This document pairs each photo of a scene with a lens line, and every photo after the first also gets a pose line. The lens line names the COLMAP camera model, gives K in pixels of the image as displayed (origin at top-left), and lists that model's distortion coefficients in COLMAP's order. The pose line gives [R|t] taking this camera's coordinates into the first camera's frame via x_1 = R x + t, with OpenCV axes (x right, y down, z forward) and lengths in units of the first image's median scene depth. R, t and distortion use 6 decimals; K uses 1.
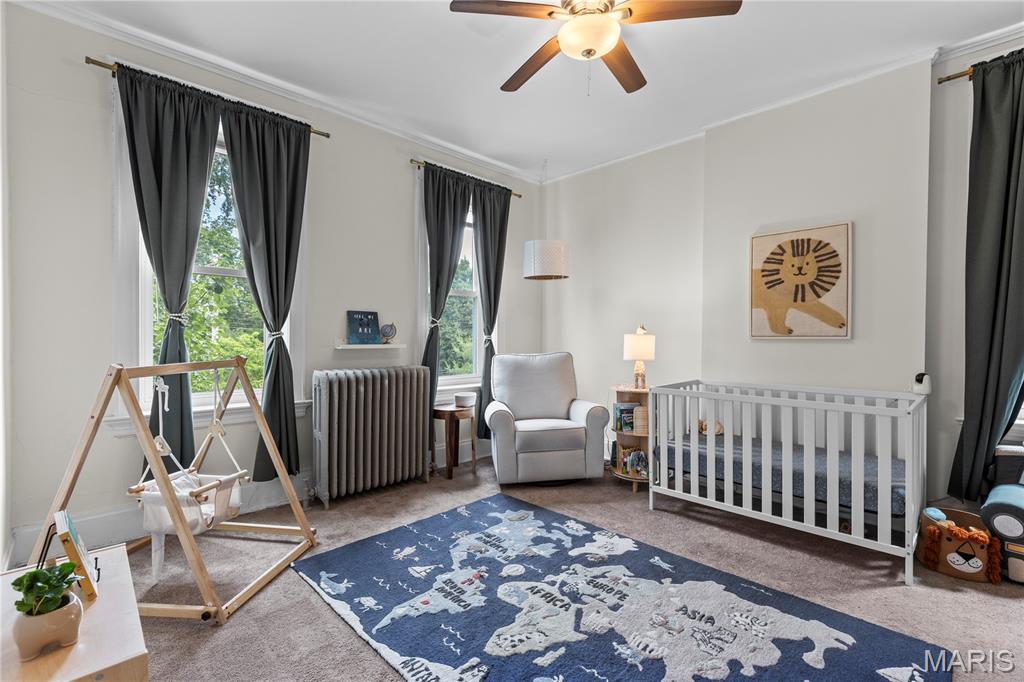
lens RADIAL K [[469.0, 0, 508.5], [0, 469.0, 337.9], [0, 0, 1]] dist [0.003756, -0.000040]
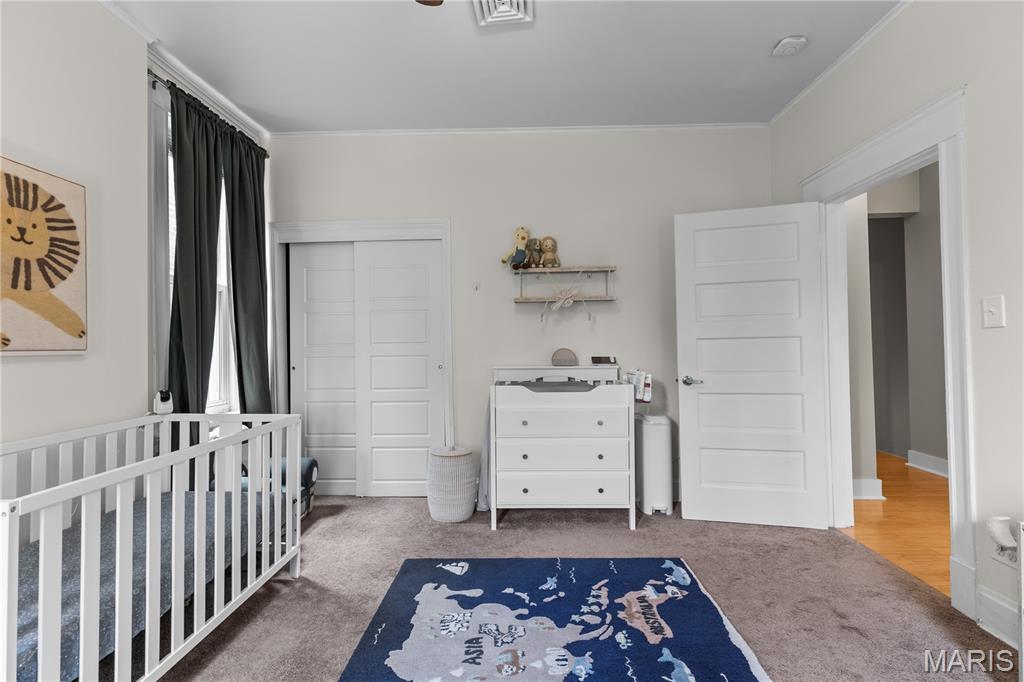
lens RADIAL K [[469.0, 0, 507.2], [0, 469.0, 338.4], [0, 0, 1]] dist [0.003756, -0.000040]
pose [[-0.707713, 0.018870, 0.706248, -0.195340], [0.014069, 0.999821, -0.012616, -0.003229], [-0.706359, 0.001008, -0.707853, 1.032106]]
